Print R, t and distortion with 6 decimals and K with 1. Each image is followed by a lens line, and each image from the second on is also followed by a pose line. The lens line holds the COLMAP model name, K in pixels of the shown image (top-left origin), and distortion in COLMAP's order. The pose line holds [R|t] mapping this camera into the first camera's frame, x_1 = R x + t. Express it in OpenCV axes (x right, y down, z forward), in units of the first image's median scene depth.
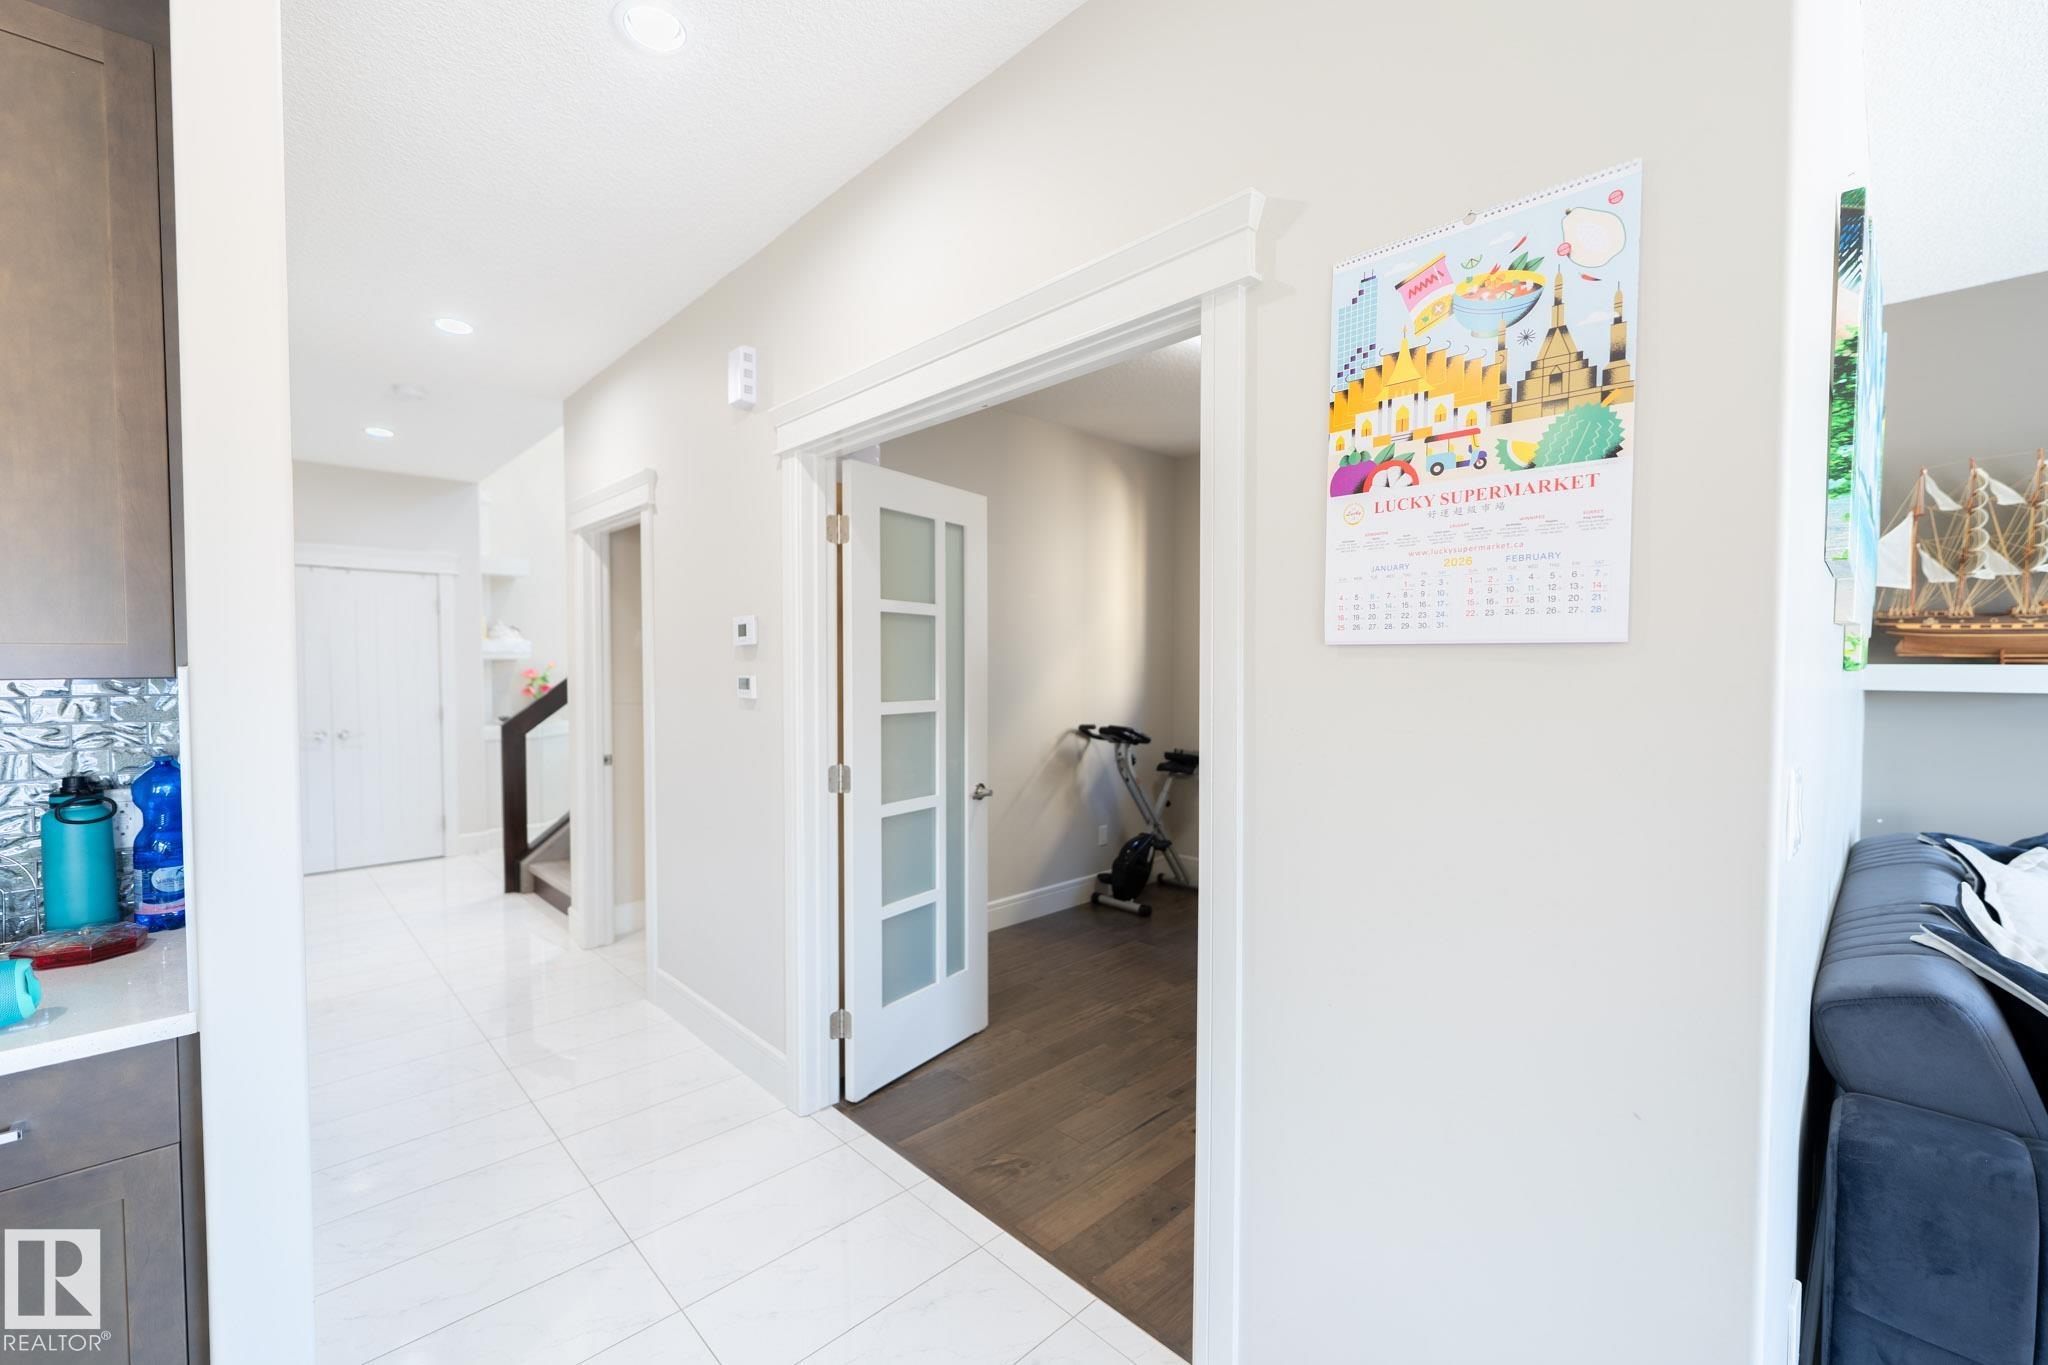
lens RADIAL K [[836.8, 0, 1017.3], [0, 836.8, 689.1], [0, 0, 1]] dist [-0.004969, -0.000148]
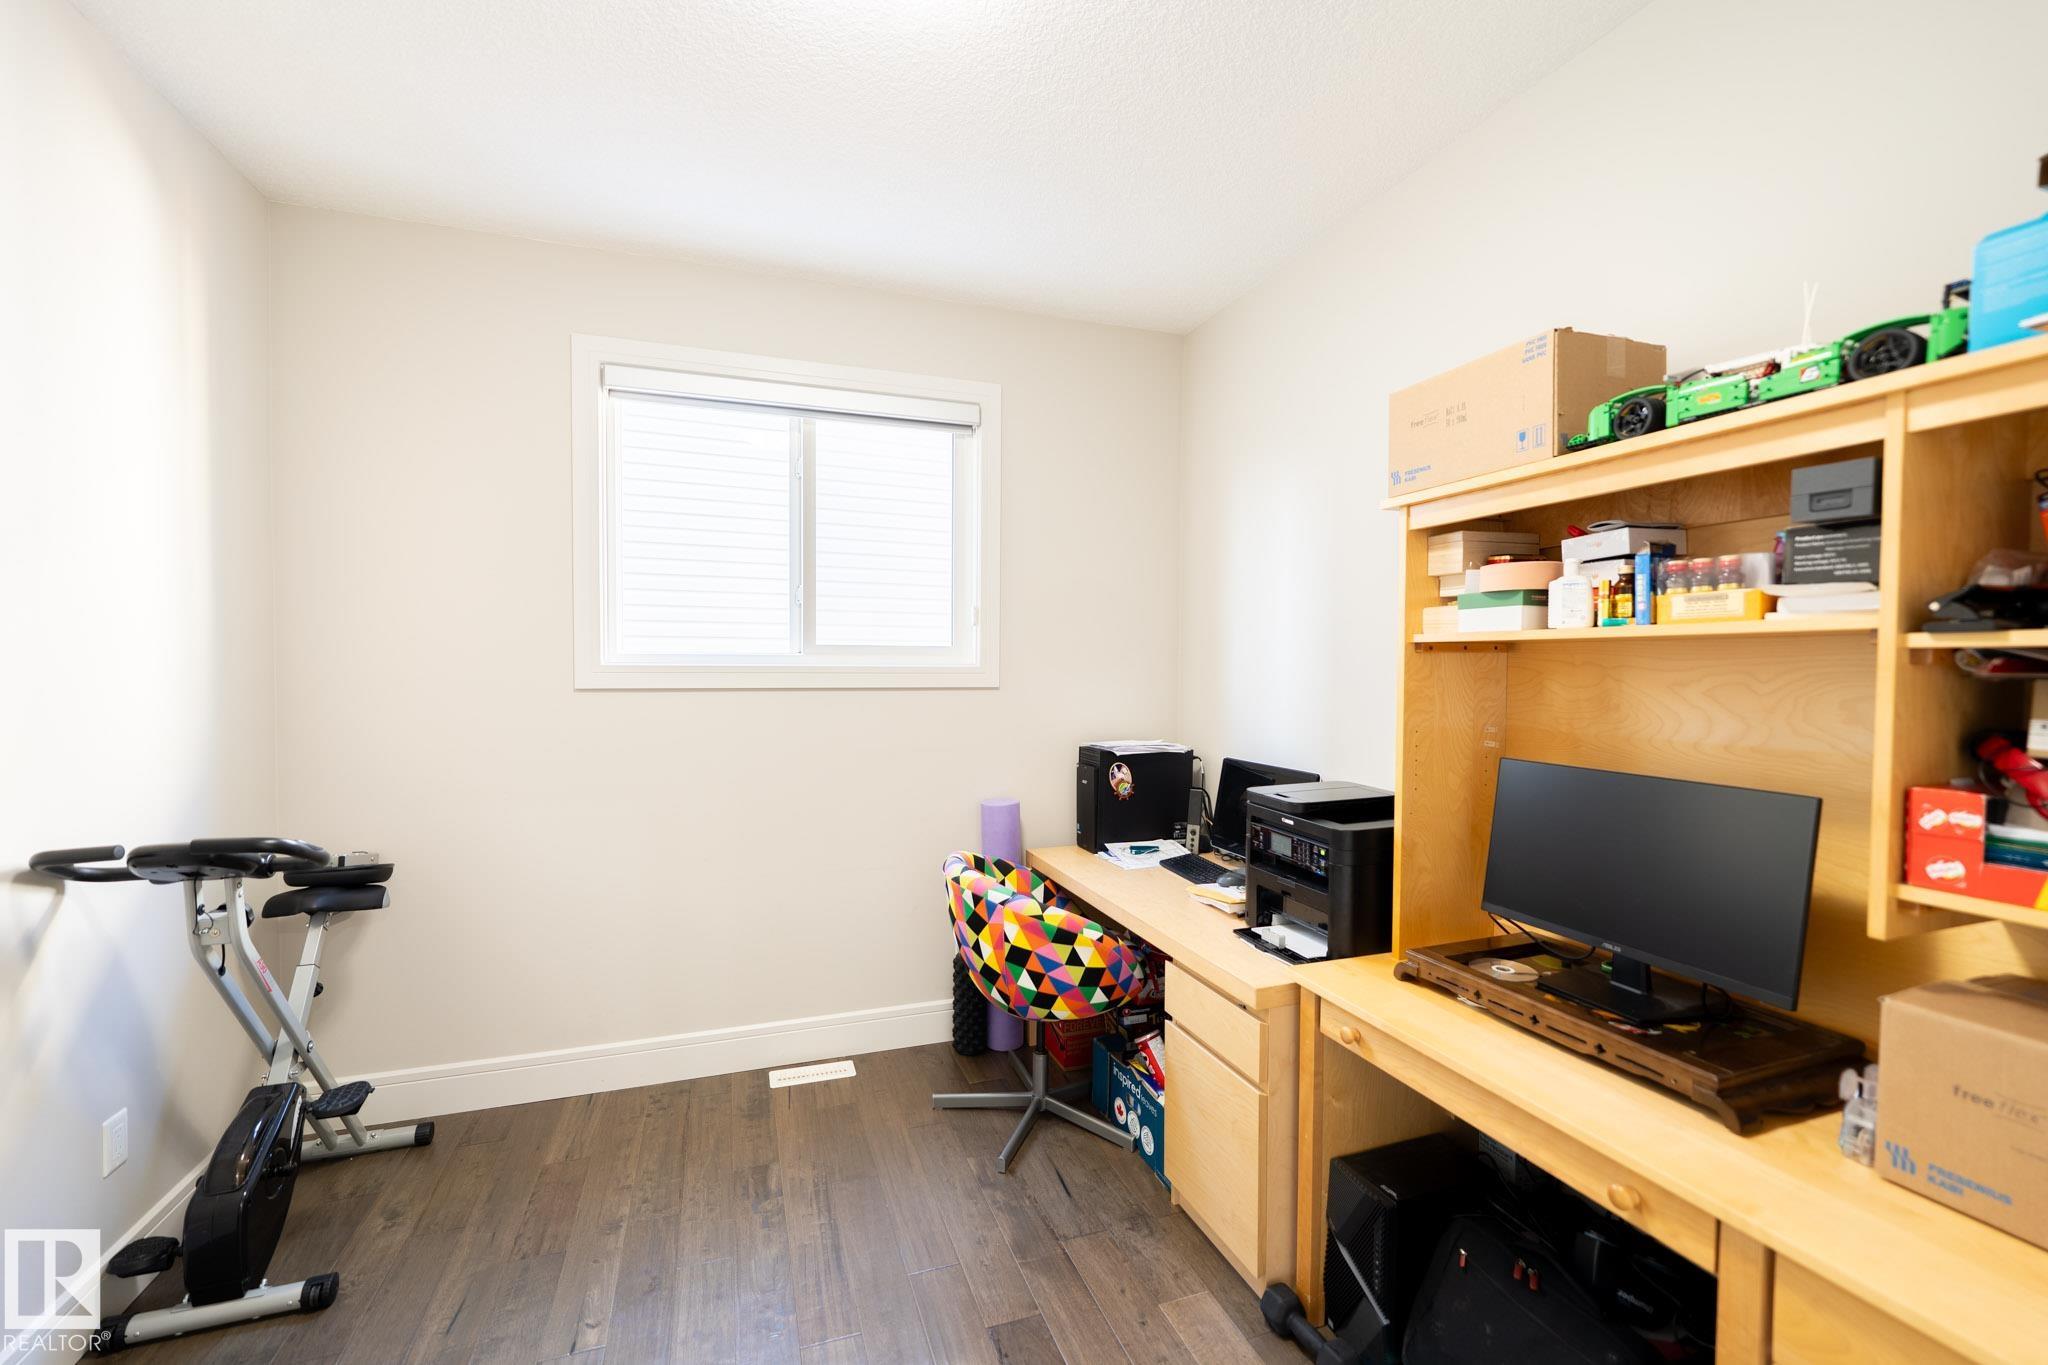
lens RADIAL K [[830.1, 0, 1012.4], [0, 830.1, 692.2], [0, 0, 1]] dist [-0.000166, -0.000734]
pose [[0.408232, -0.028716, 0.912426, -0.061201], [0.027034, 0.999447, 0.019360, -0.015182], [-0.912478, 0.016763, 0.408783, 0.513981]]
